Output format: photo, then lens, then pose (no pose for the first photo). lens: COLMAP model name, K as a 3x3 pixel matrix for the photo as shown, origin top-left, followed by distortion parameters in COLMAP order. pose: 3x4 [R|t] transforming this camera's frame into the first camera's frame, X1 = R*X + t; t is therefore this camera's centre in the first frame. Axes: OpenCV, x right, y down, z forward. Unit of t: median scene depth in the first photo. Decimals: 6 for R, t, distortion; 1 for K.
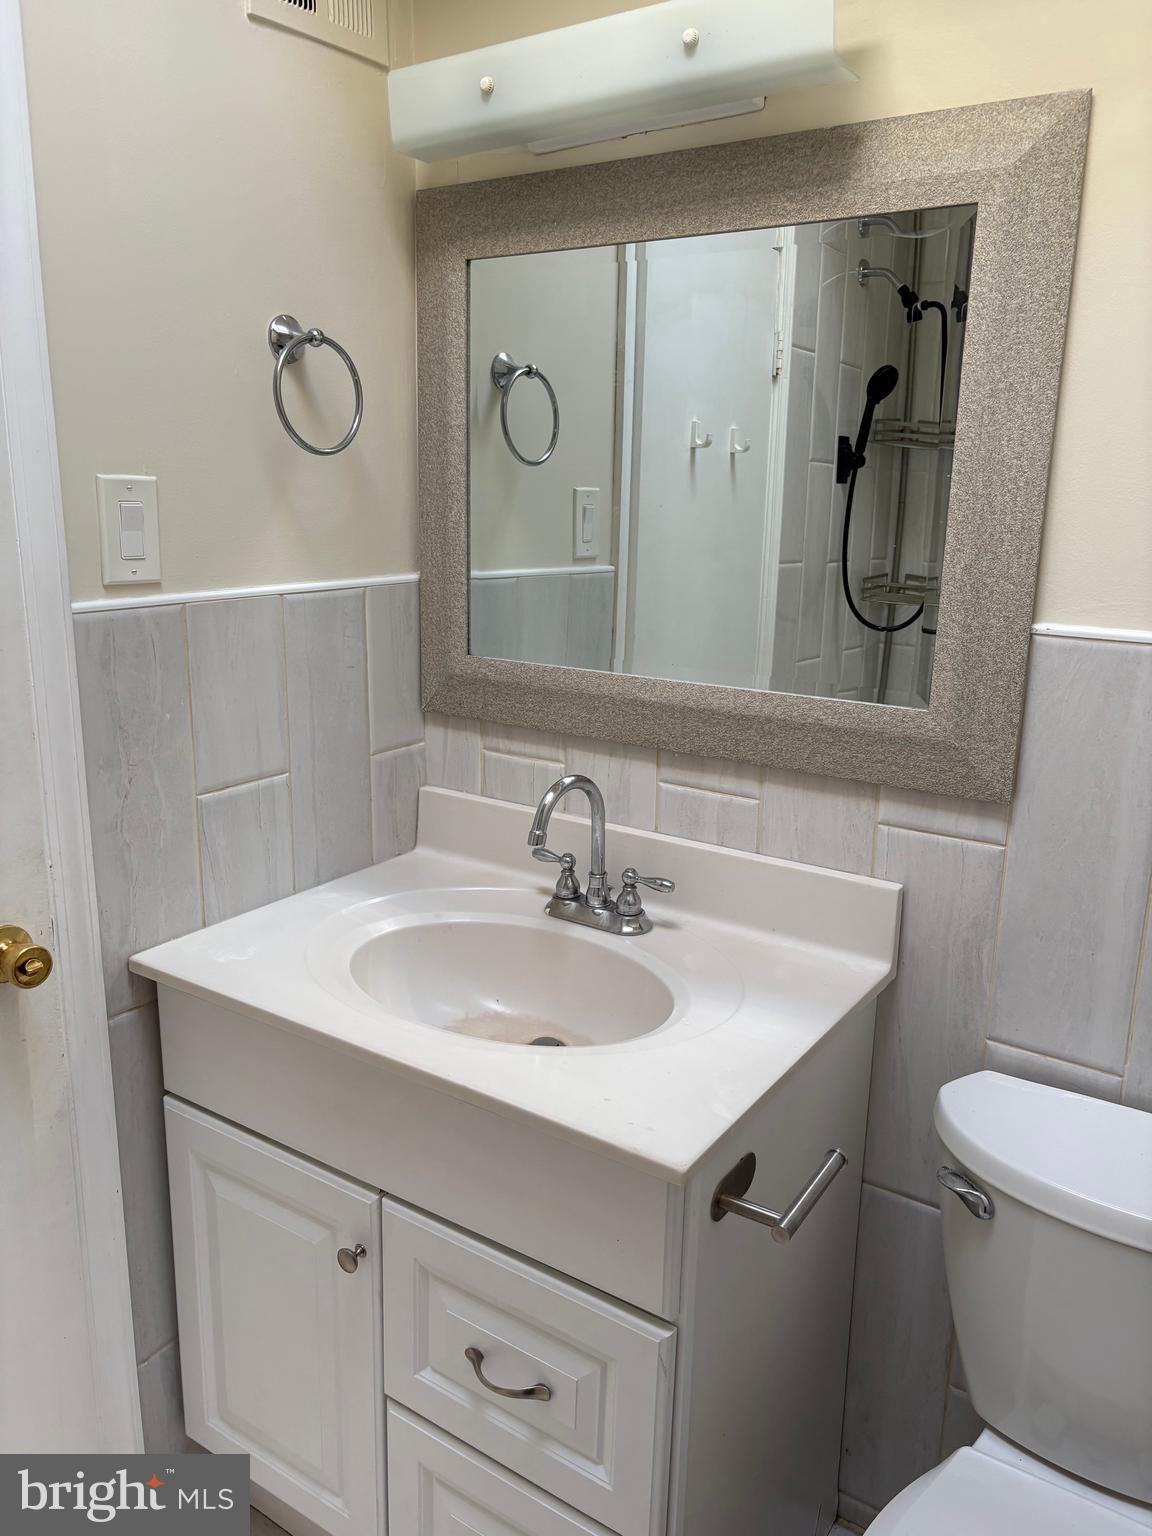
lens RADIAL K [[1149.2, 0, 574.9], [0, 1149.2, 761.6], [0, 0, 1]] dist [0.080548, -0.104193]
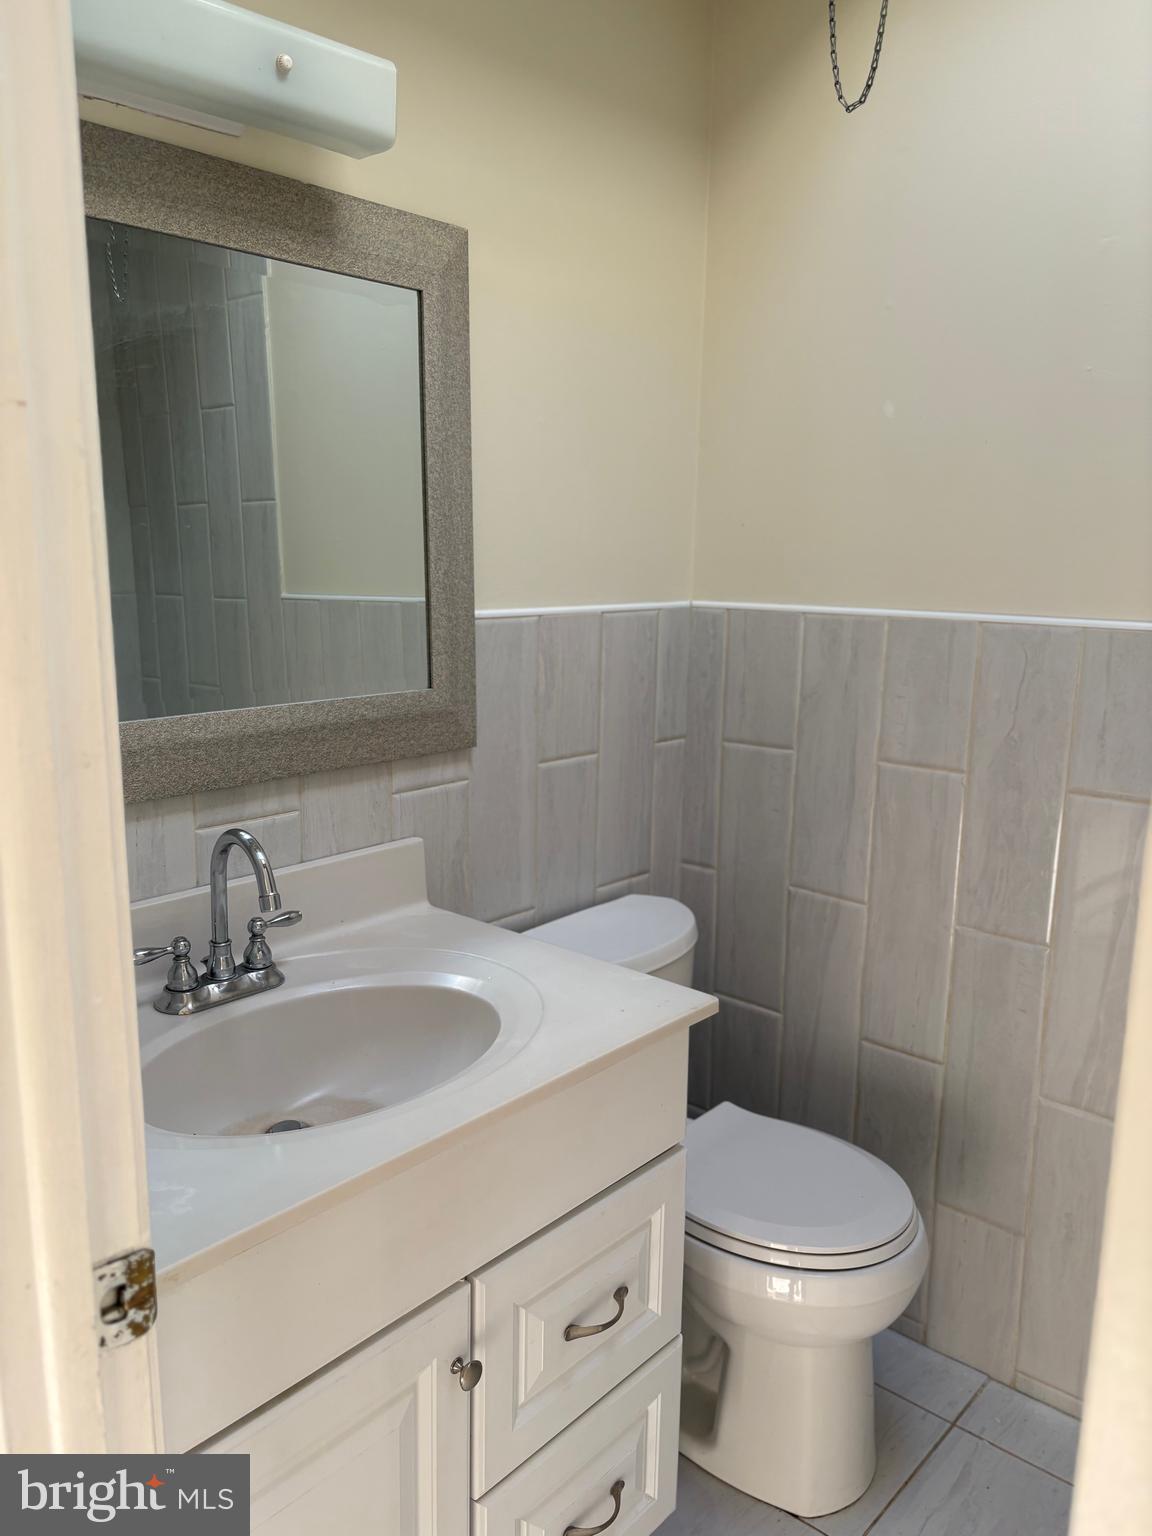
lens RADIAL K [[1174.8, 0, 576.0], [0, 1174.8, 768.0], [0, 0, 1]] dist [0.022085, -0.013154]
pose [[0.128021, -0.207875, 0.969741, -0.904545], [0.215497, 0.960257, 0.177393, -0.150086], [-0.968076, 0.186266, 0.167730, 0.641831]]
